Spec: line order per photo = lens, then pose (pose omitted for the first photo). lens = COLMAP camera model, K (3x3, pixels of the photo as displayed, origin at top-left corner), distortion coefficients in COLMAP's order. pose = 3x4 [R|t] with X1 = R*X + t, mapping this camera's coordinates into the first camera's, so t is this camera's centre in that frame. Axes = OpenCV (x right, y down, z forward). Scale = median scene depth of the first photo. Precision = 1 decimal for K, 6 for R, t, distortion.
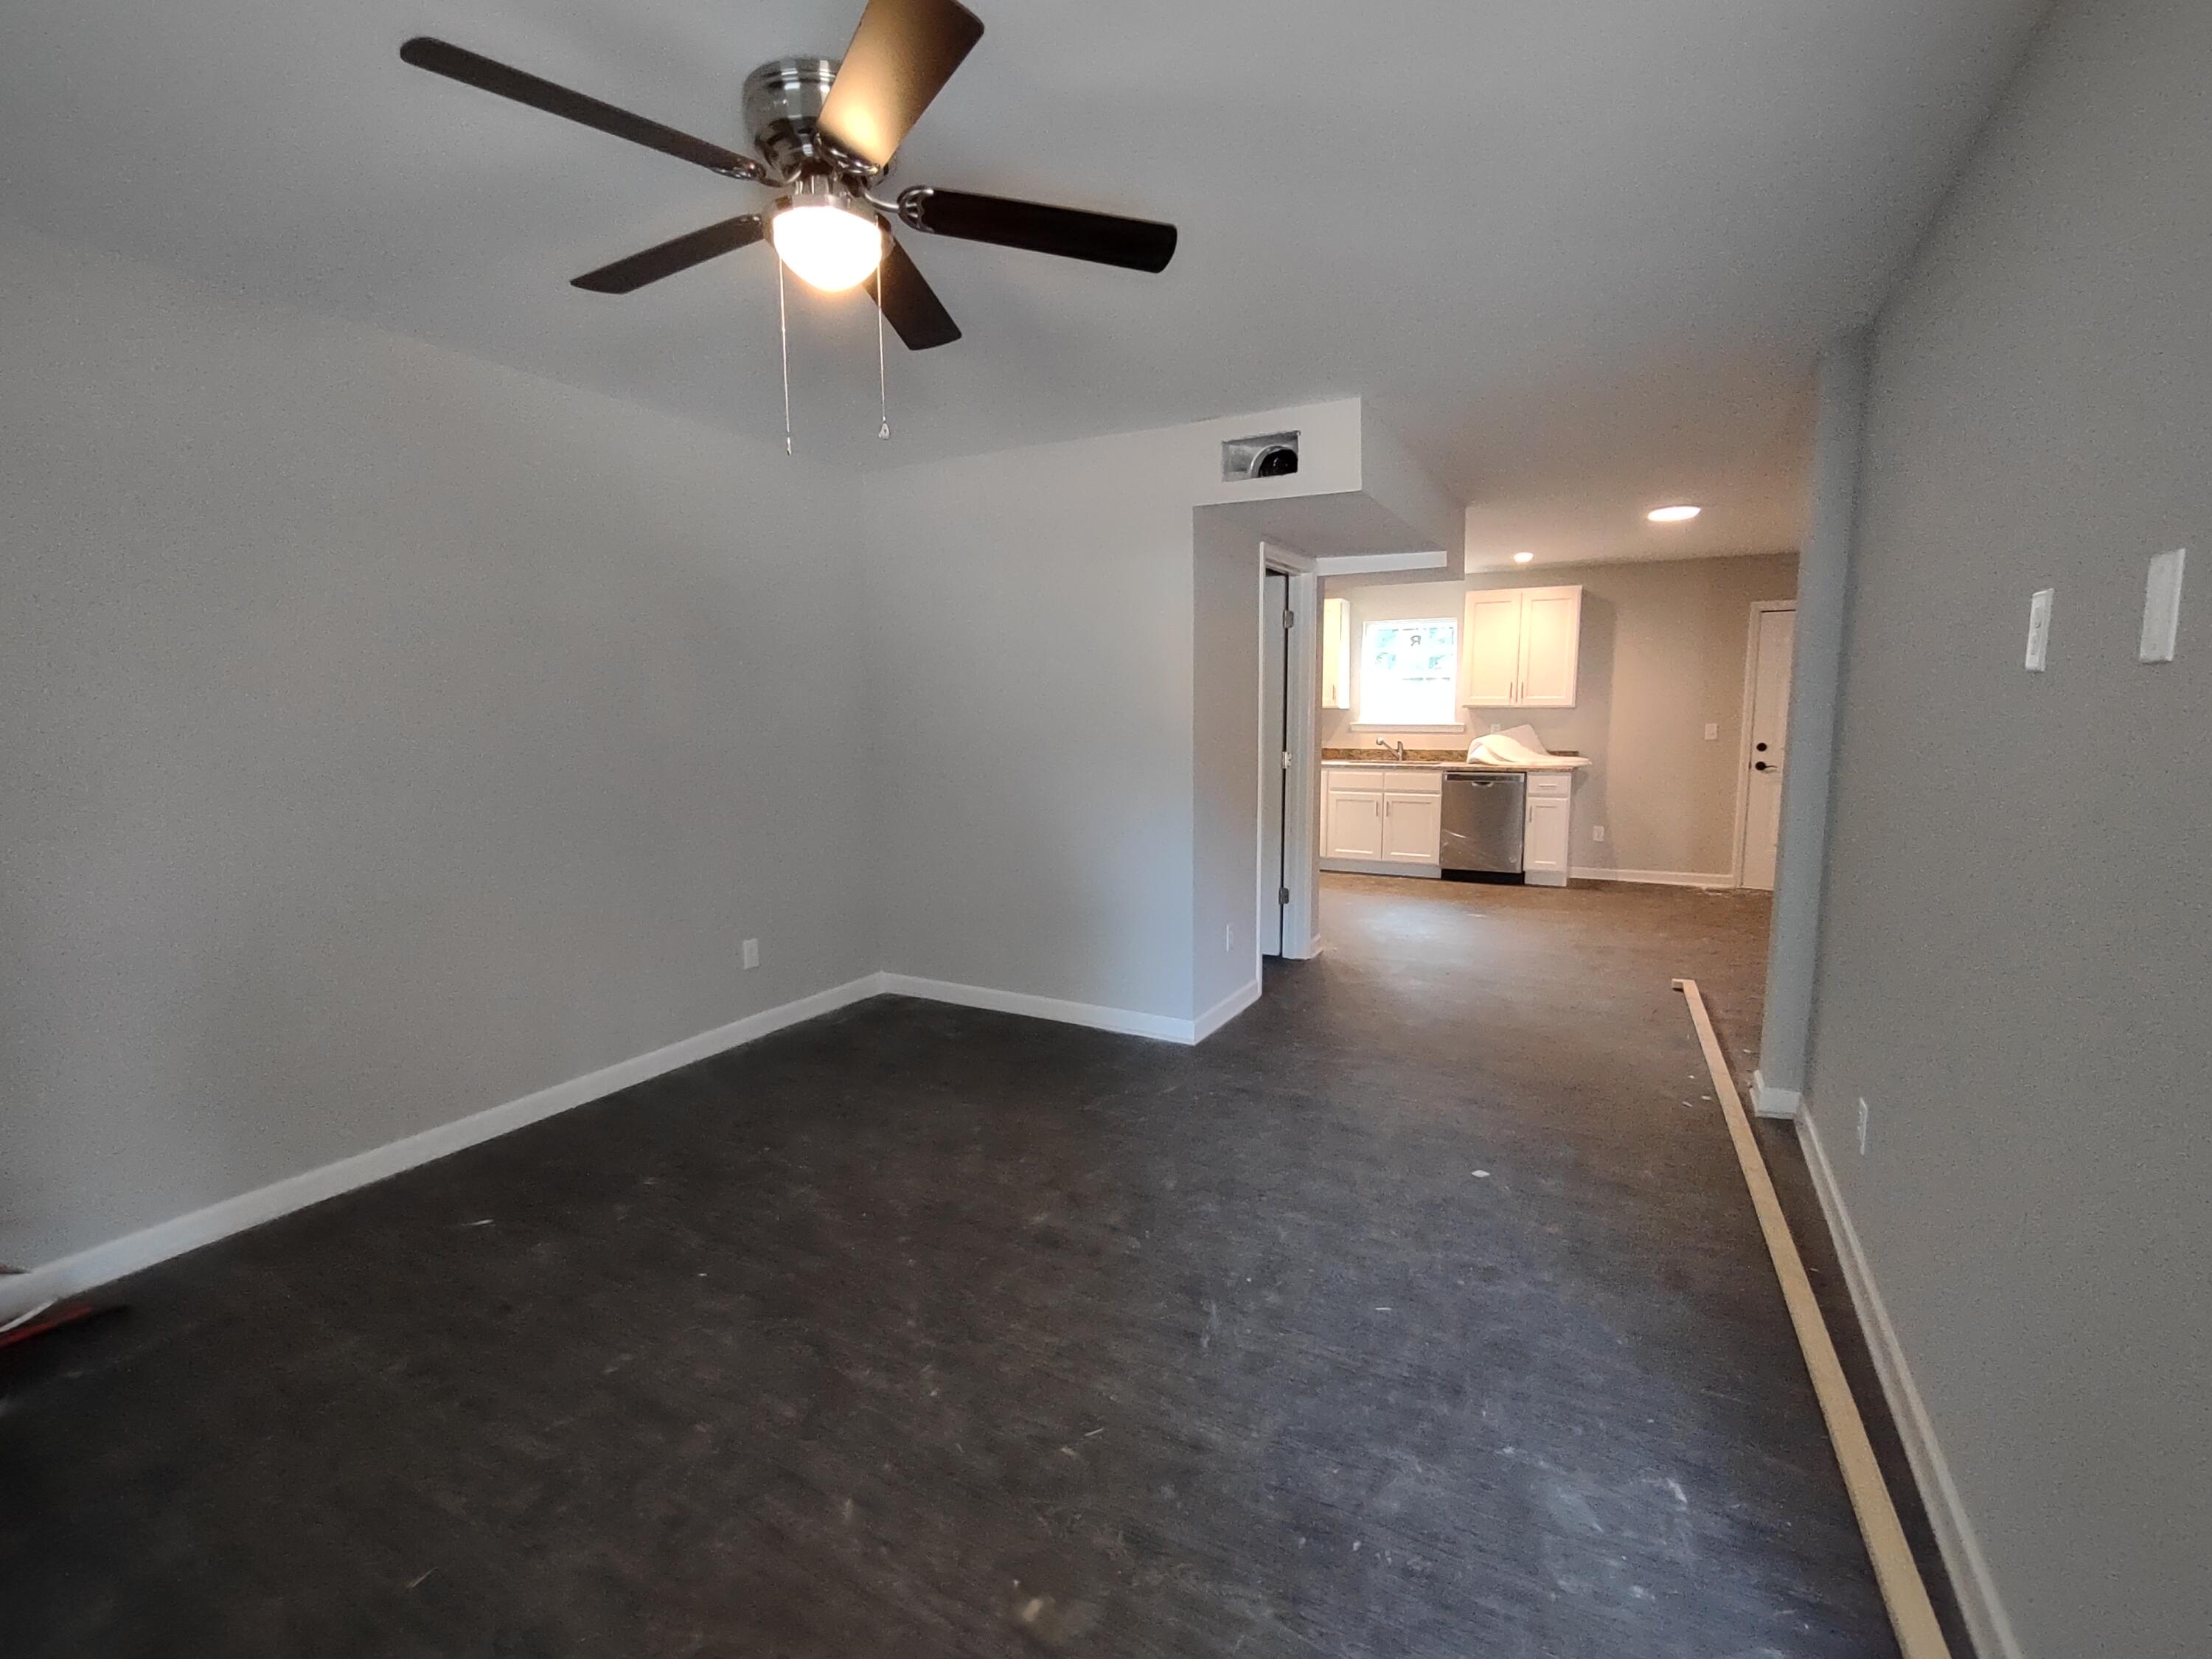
lens RADIAL K [[892.2, 0, 1101.8], [0, 892.2, 838.4], [0, 0, 1]] dist [0.000273, -0.000272]
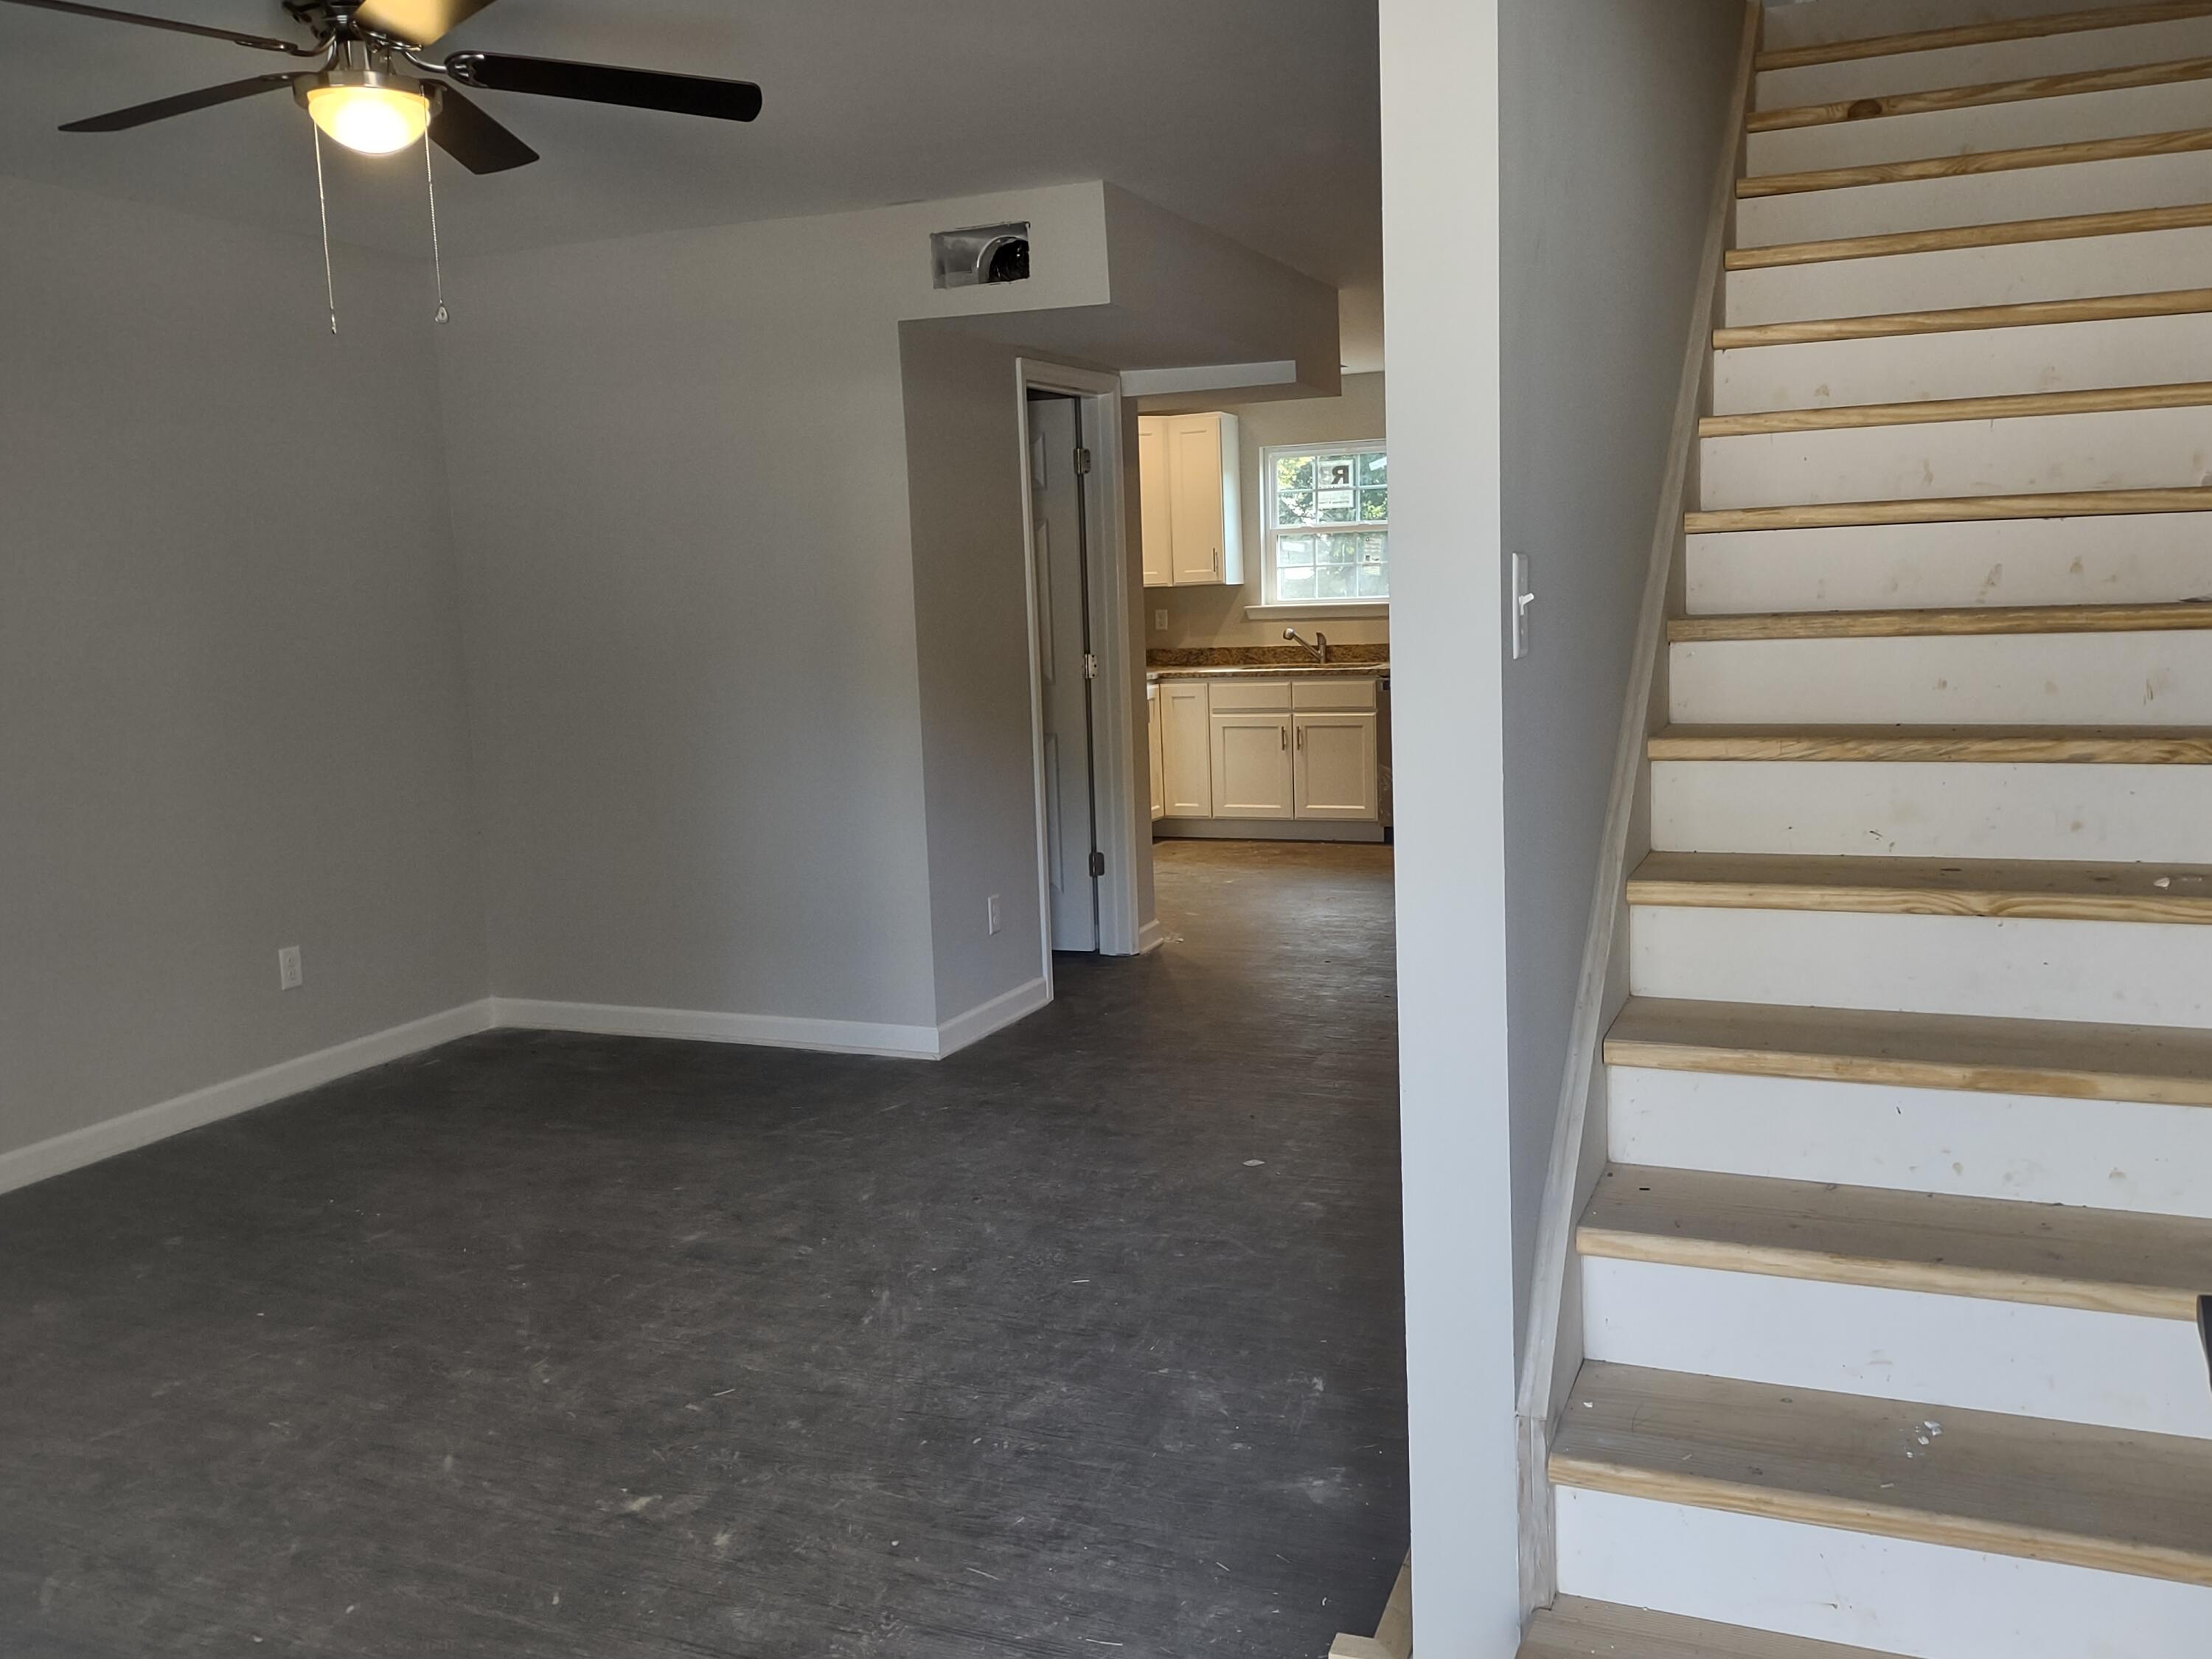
lens RADIAL K [[1718.3, 0, 1106.0], [0, 1718.3, 829.5], [0, 0, 1]] dist [0.075019, -0.117575]
pose [[0.995460, -0.042516, 0.085154, 0.174304], [0.042874, 0.999078, -0.002373, 0.072975], [-0.084974, 0.006013, 0.996365, -0.557952]]
